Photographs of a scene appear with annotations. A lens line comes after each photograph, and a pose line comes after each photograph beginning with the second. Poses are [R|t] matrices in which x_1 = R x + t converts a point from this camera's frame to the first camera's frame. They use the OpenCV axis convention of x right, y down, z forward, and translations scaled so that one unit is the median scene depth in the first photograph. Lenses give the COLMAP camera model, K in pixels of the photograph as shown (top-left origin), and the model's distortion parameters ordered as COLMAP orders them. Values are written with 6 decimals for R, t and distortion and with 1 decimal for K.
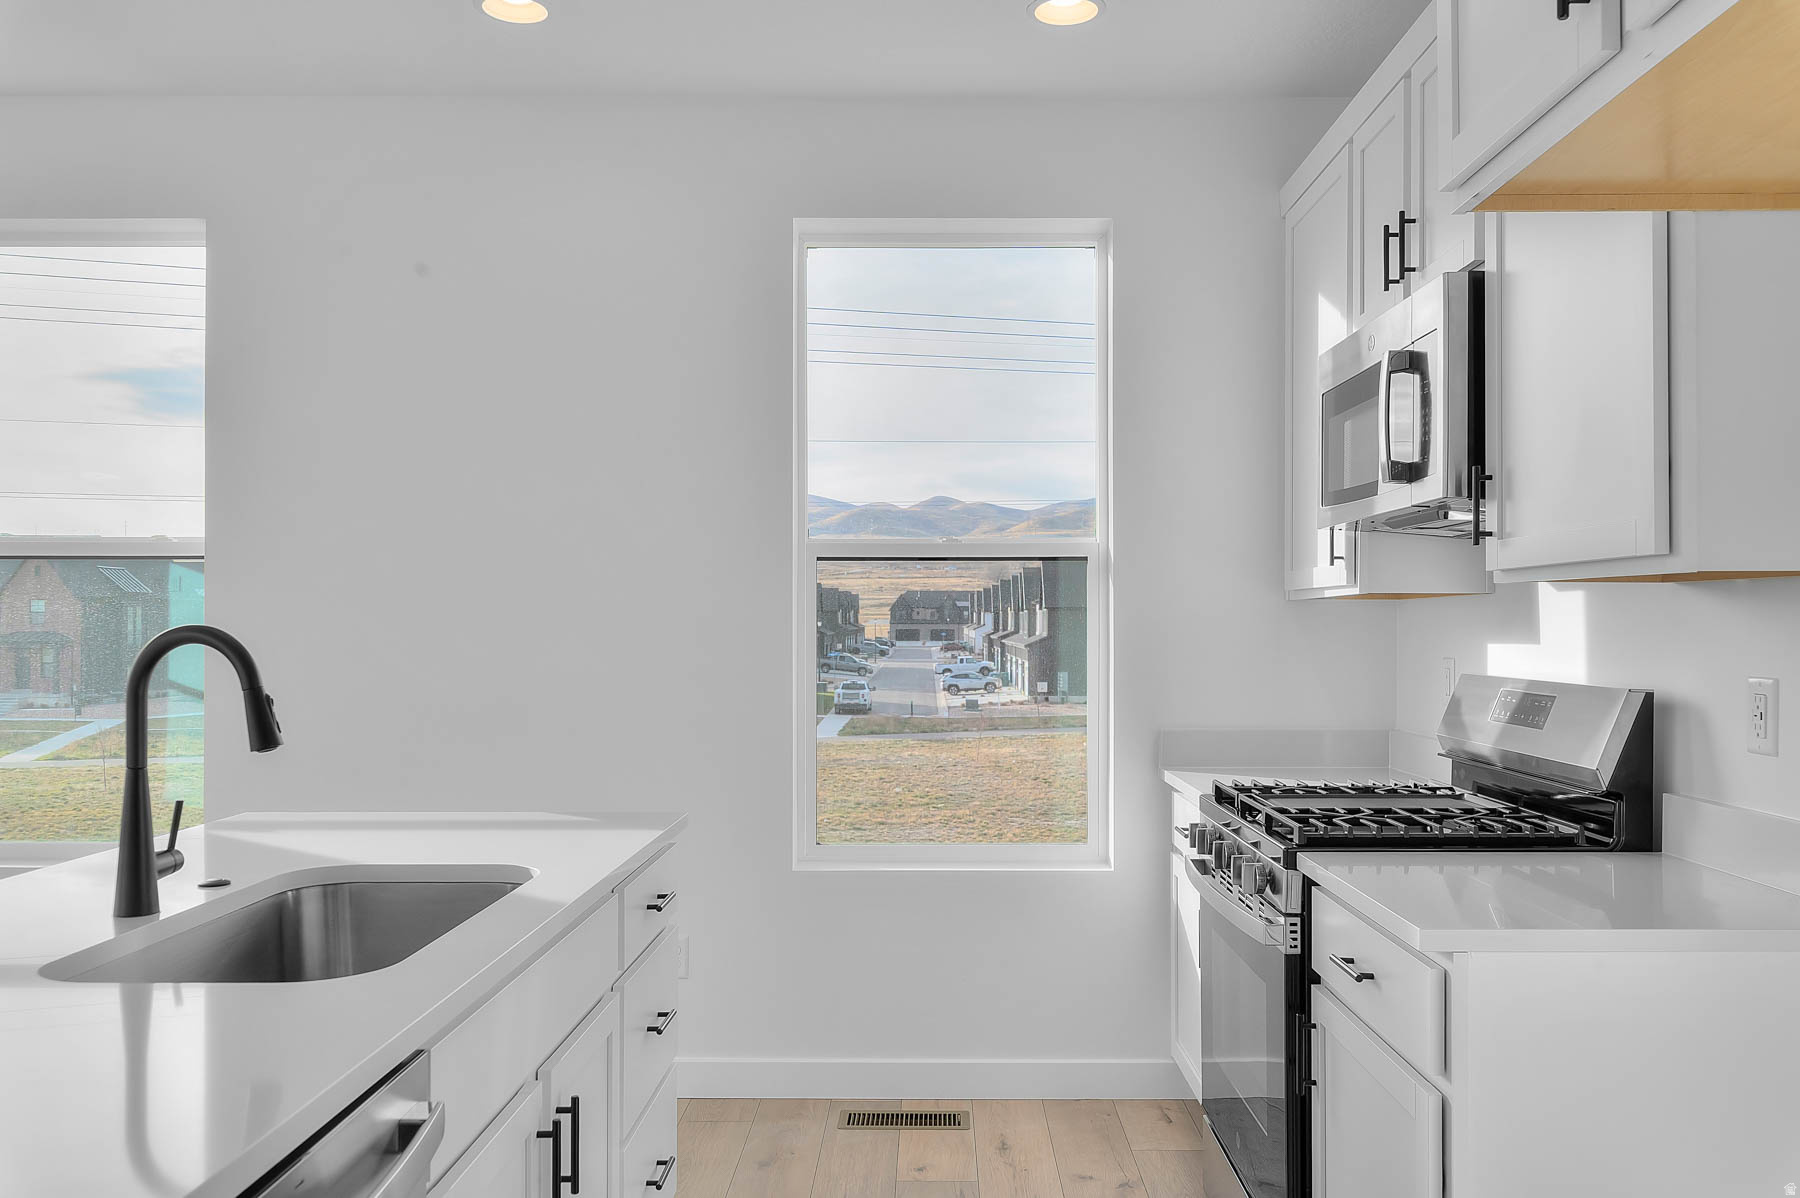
lens RADIAL K [[1395.0, 0, 907.5], [0, 1395.0, 607.7], [0, 0, 1]] dist [-0.001817, -0.000286]
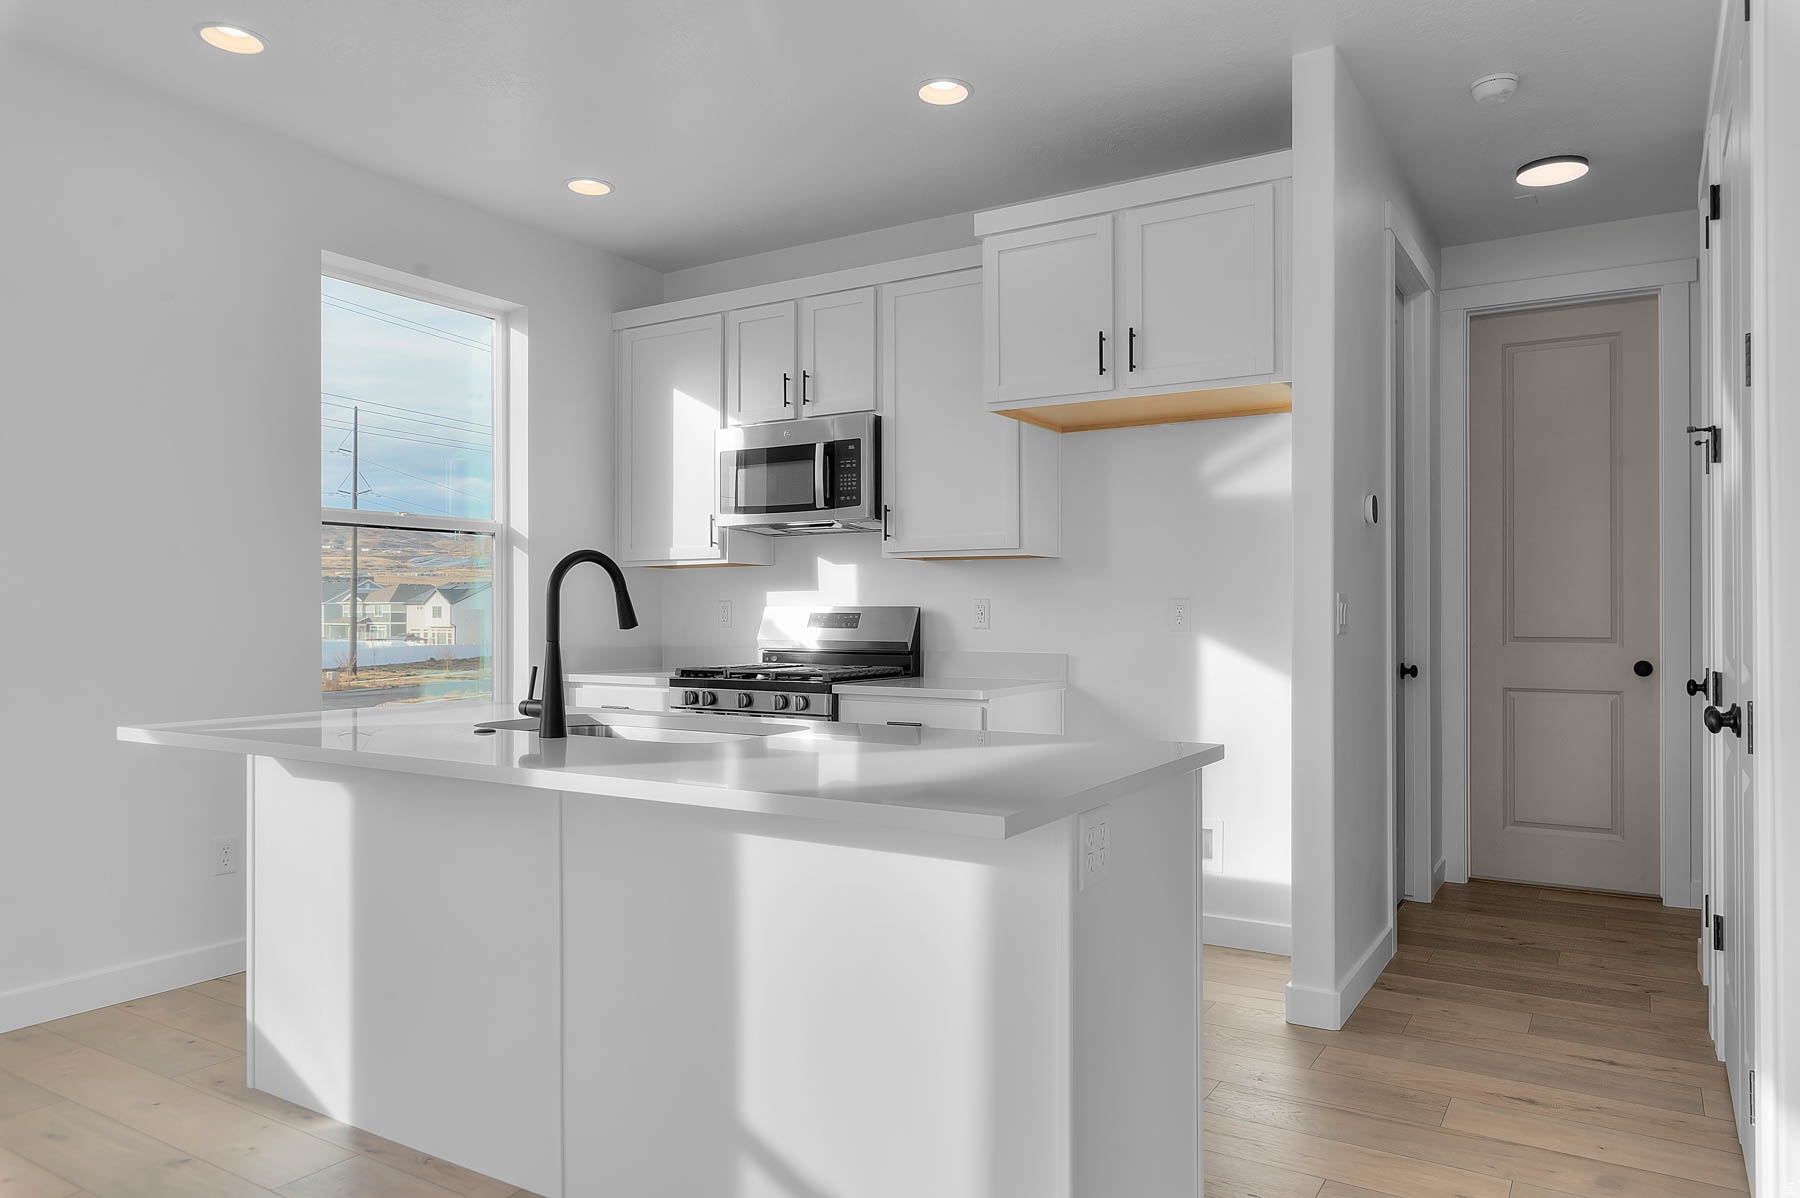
lens RADIAL K [[1184.4, 0, 900.0], [0, 1184.4, 599.0], [0, 0, 1]] dist [-0.003041, -0.001029]
pose [[0.522070, 0.007422, 0.852870, -0.800404], [-0.008770, 0.999956, -0.003334, 0.036403], [-0.852857, -0.005739, 0.522112, 0.005425]]
